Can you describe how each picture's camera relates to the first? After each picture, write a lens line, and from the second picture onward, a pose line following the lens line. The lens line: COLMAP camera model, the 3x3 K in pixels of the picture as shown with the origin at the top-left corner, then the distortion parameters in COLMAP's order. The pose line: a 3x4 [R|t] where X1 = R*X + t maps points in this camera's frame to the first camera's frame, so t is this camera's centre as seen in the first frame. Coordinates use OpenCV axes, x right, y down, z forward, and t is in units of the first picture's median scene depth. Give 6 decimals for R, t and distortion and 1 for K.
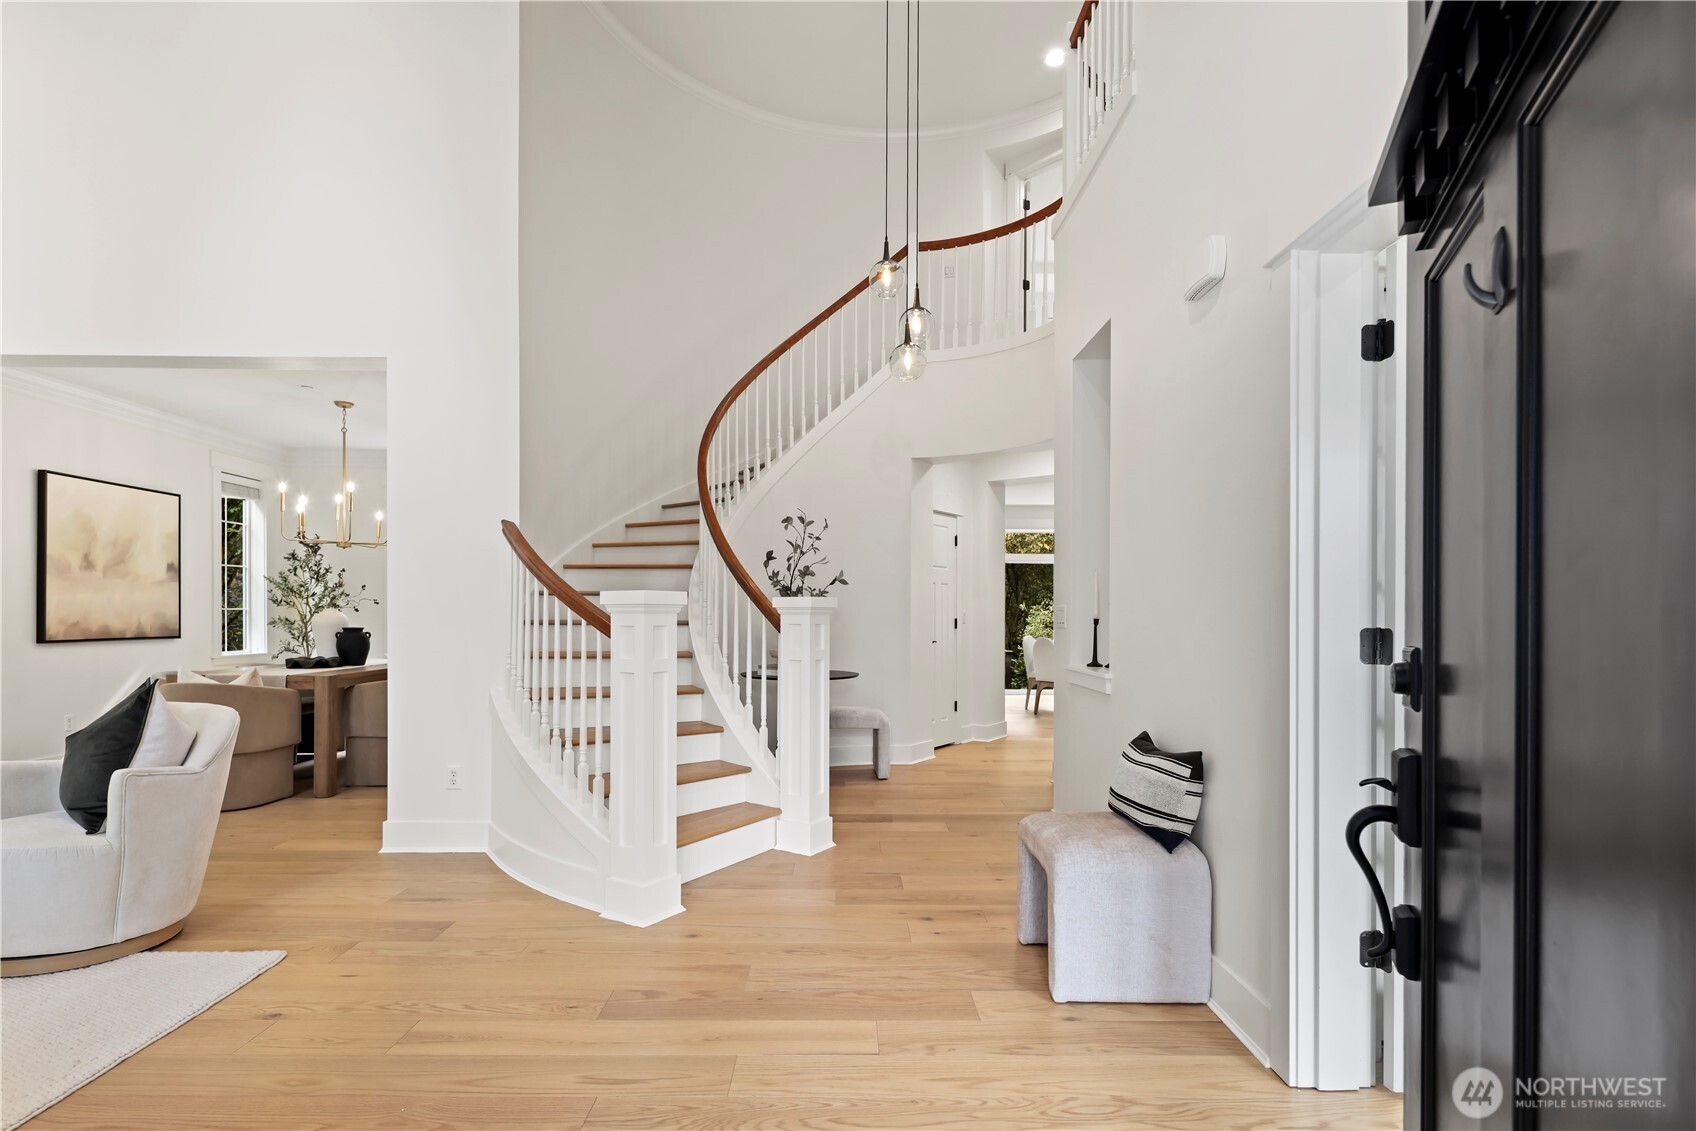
lens RADIAL K [[832.3, 0, 844.3], [0, 832.3, 617.5], [0, 0, 1]] dist [-0.000753, -0.000417]
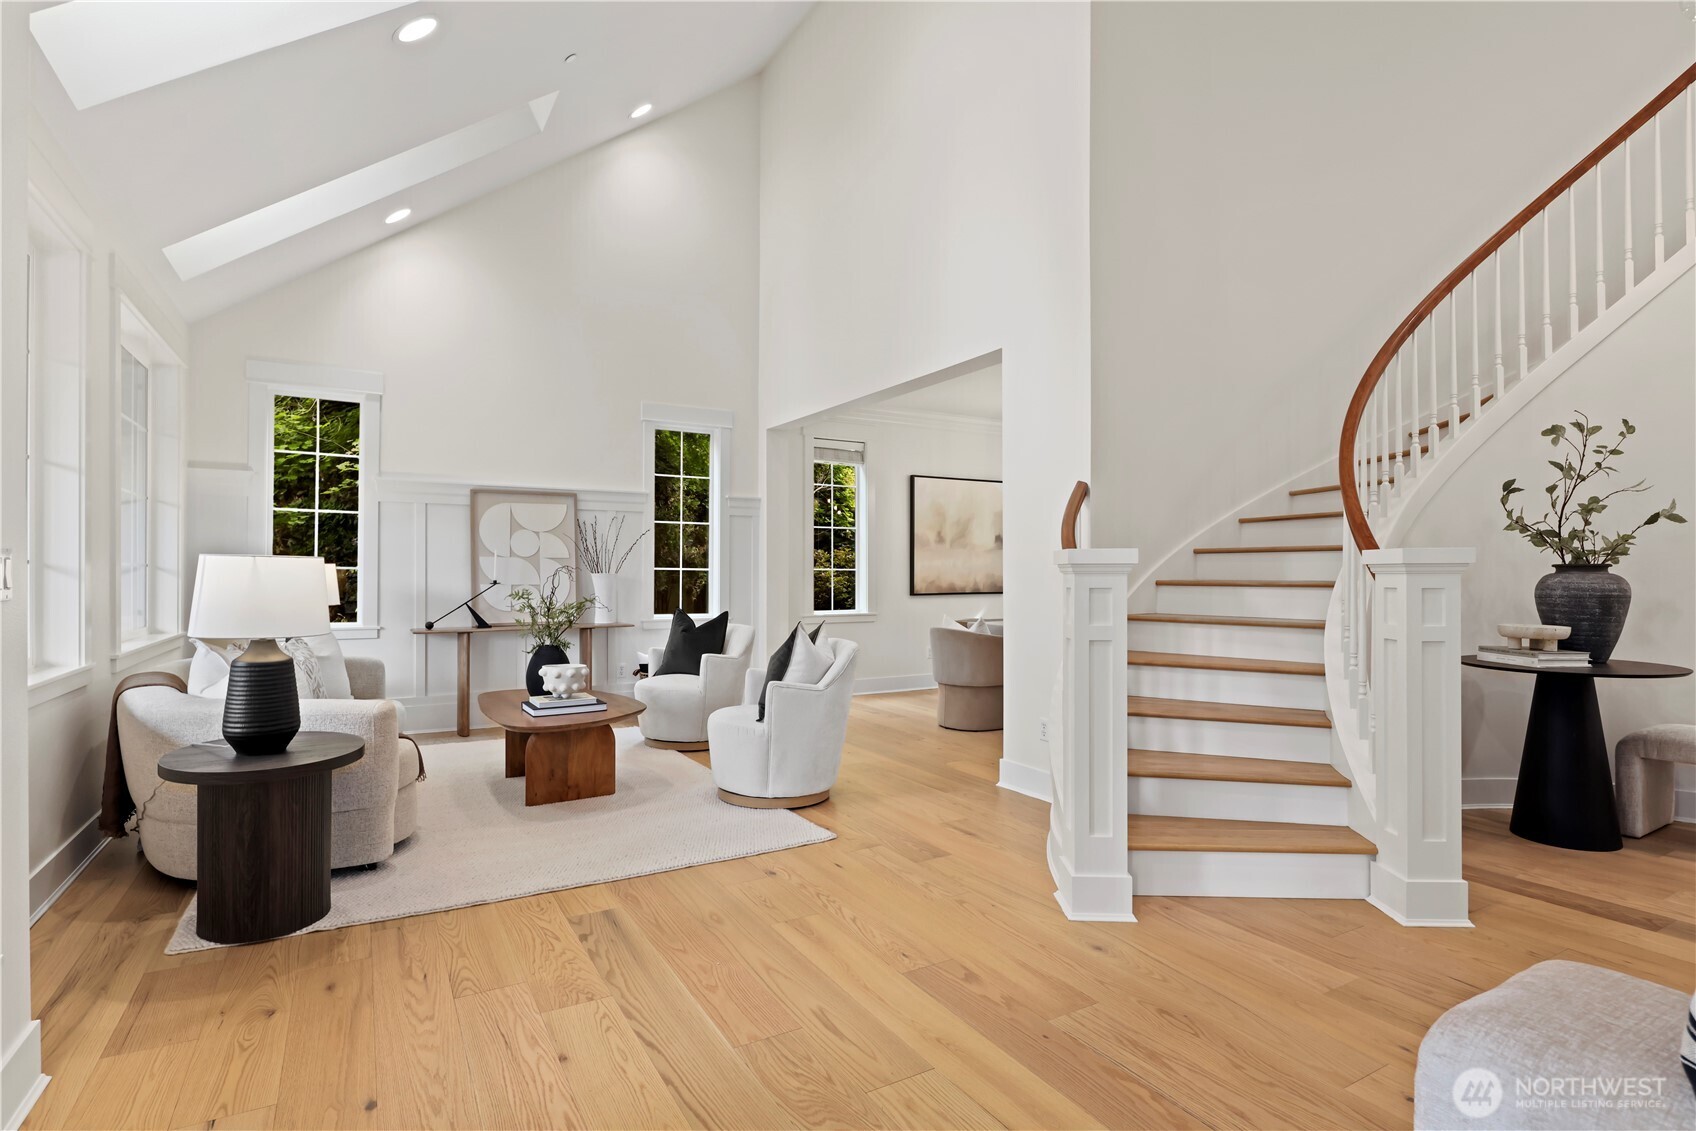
lens RADIAL K [[836.5, 0, 841.1], [0, 836.5, 572.5], [0, 0, 1]] dist [-0.001343, -0.000633]
pose [[0.491128, -0.005478, -0.871070, 0.316258], [0.001445, 0.999984, -0.005474, -0.001556], [0.871086, 0.001430, 0.491128, 0.243780]]
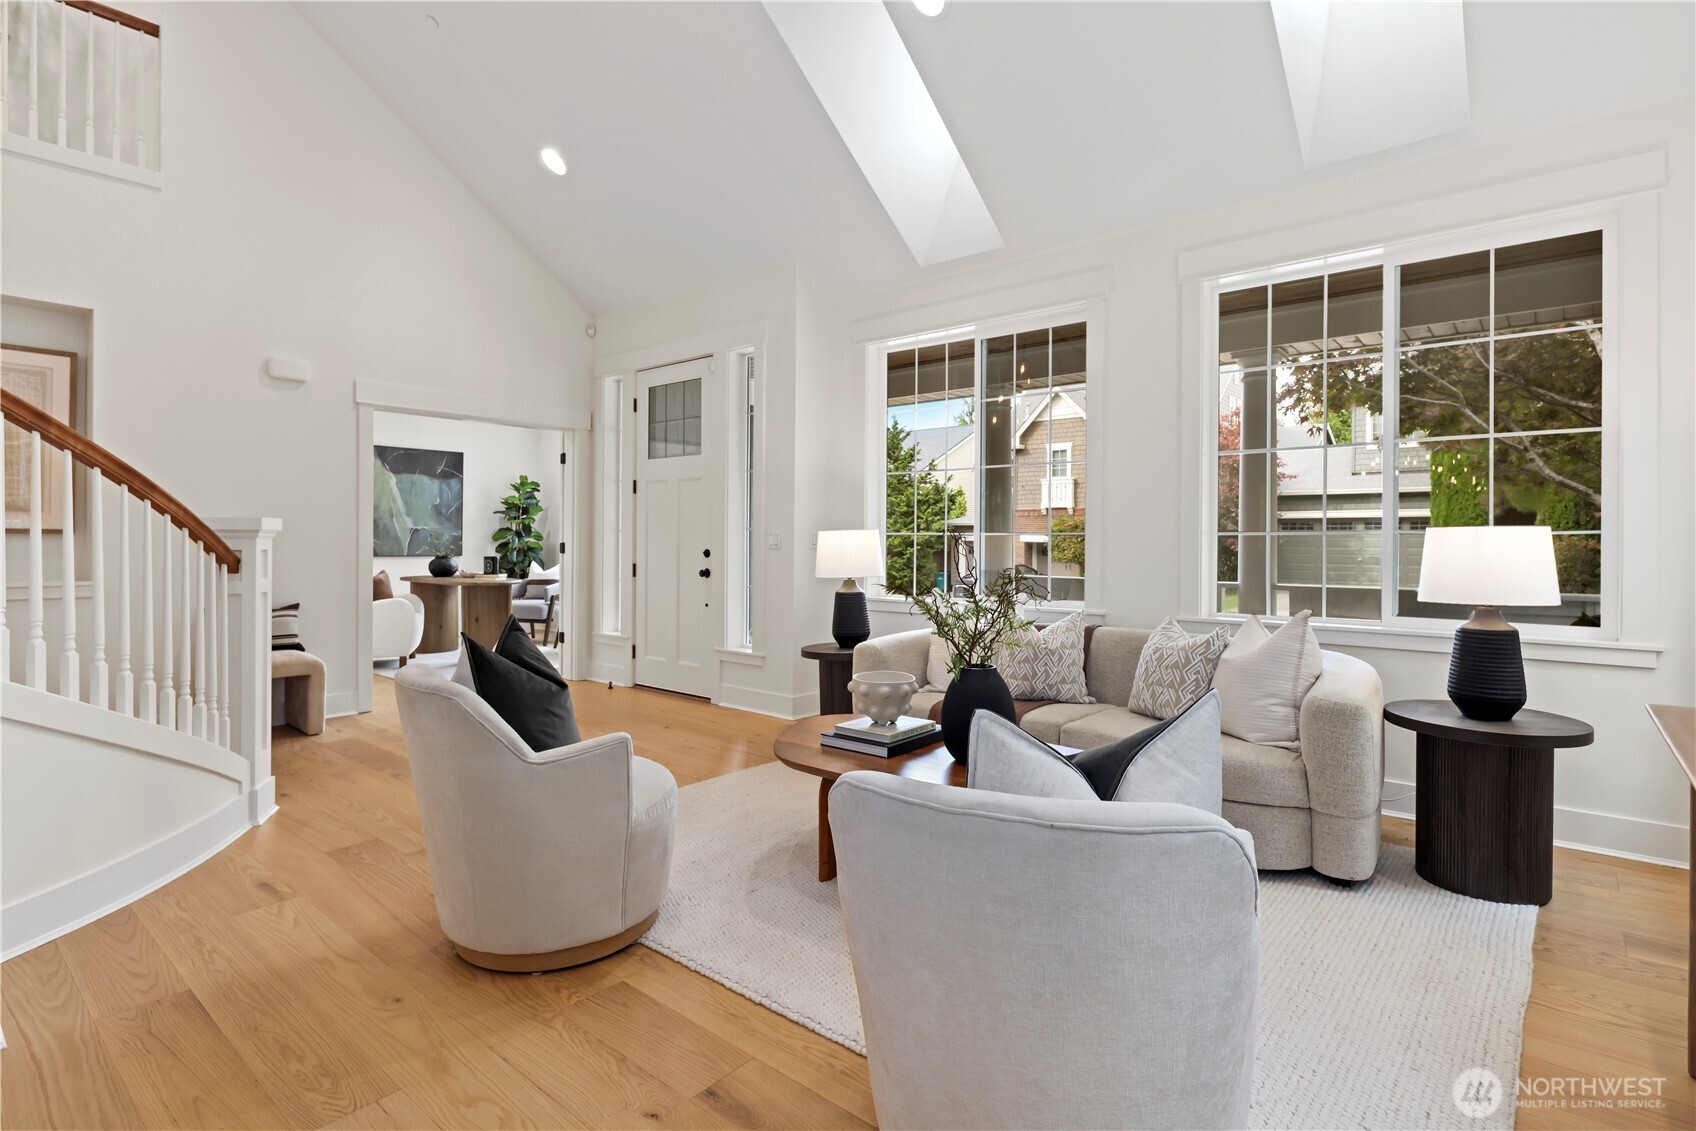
lens RADIAL K [[825.6, 0, 845.2], [0, 825.6, 533.3], [0, 0, 1]] dist [-0.000778, -0.000769]
pose [[-0.761239, -0.002005, 0.648469, -1.163775], [-0.007700, 0.999953, -0.005947, -0.007931], [-0.648426, -0.009520, -0.761218, 0.999459]]
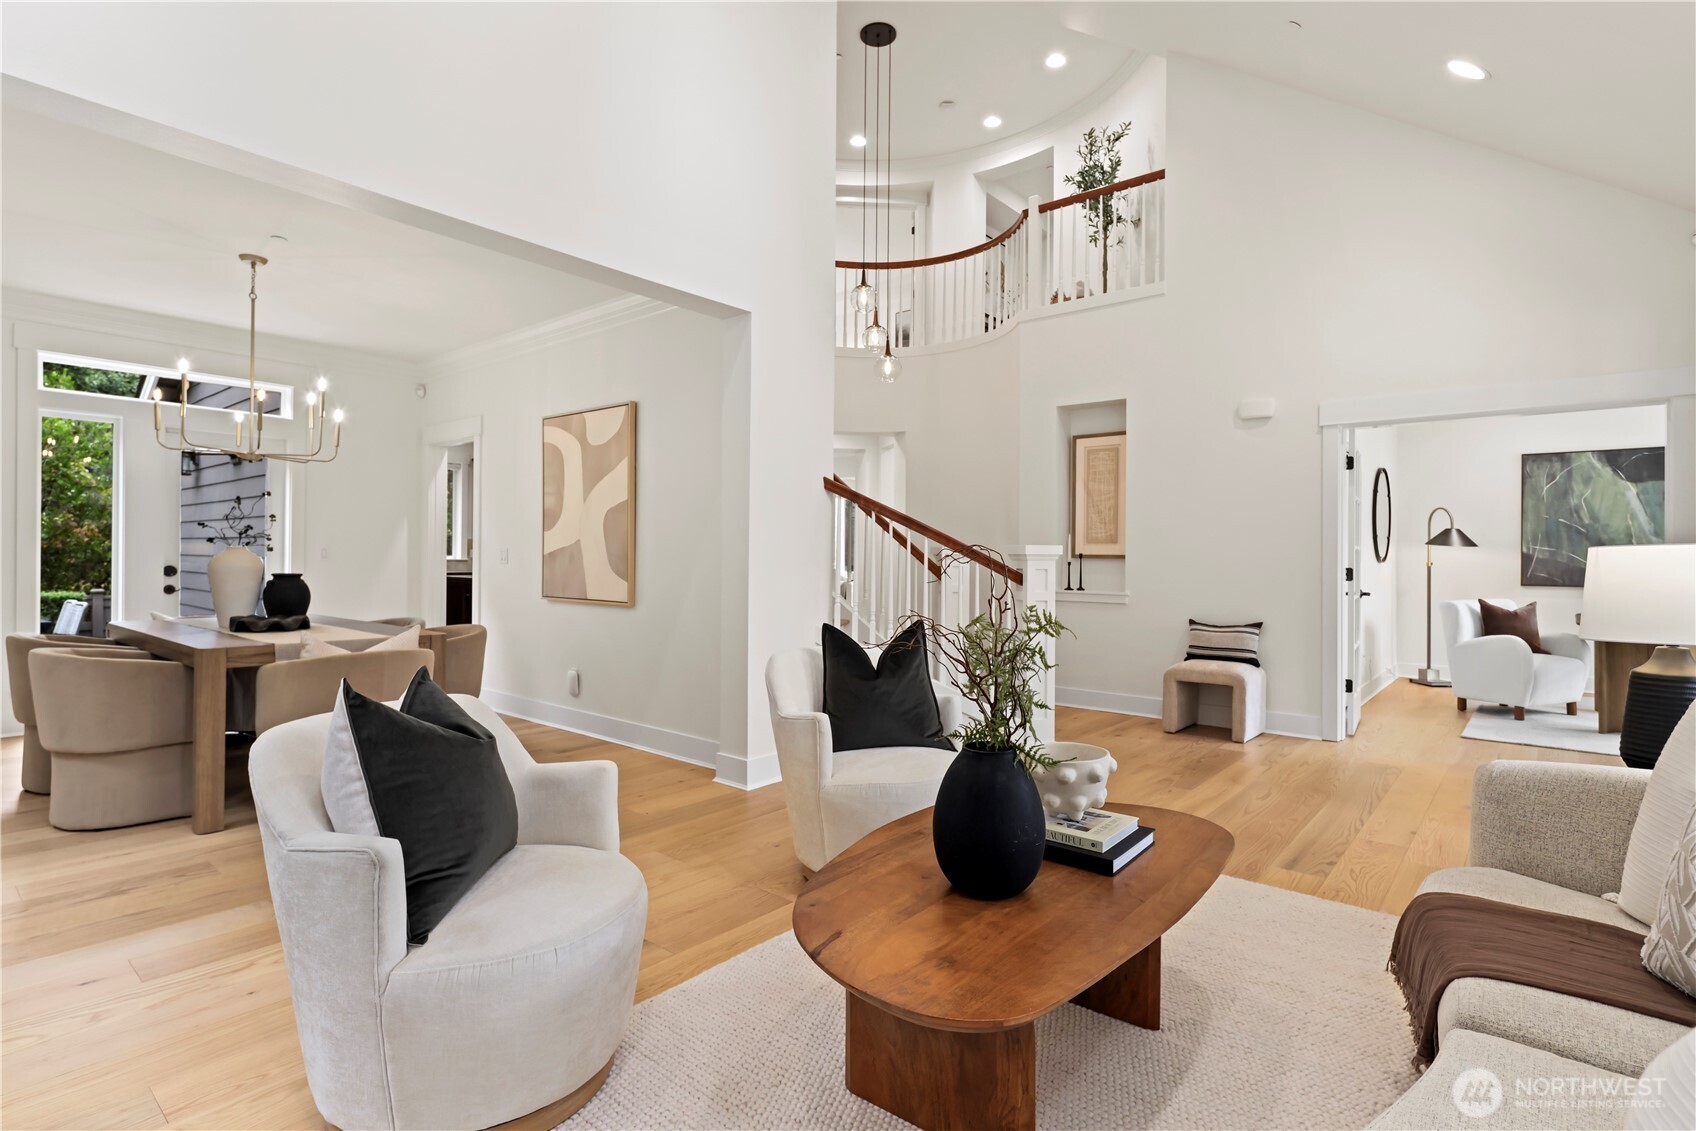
lens RADIAL K [[834.6, 0, 848.0], [0, 834.6, 552.0], [0, 0, 1]] dist [0.000739, -0.000688]
pose [[0.648902, 0.007127, 0.760838, -1.208775], [-0.005172, 0.999974, -0.004957, -0.008780], [-0.760854, -0.000718, 0.648922, 0.225808]]
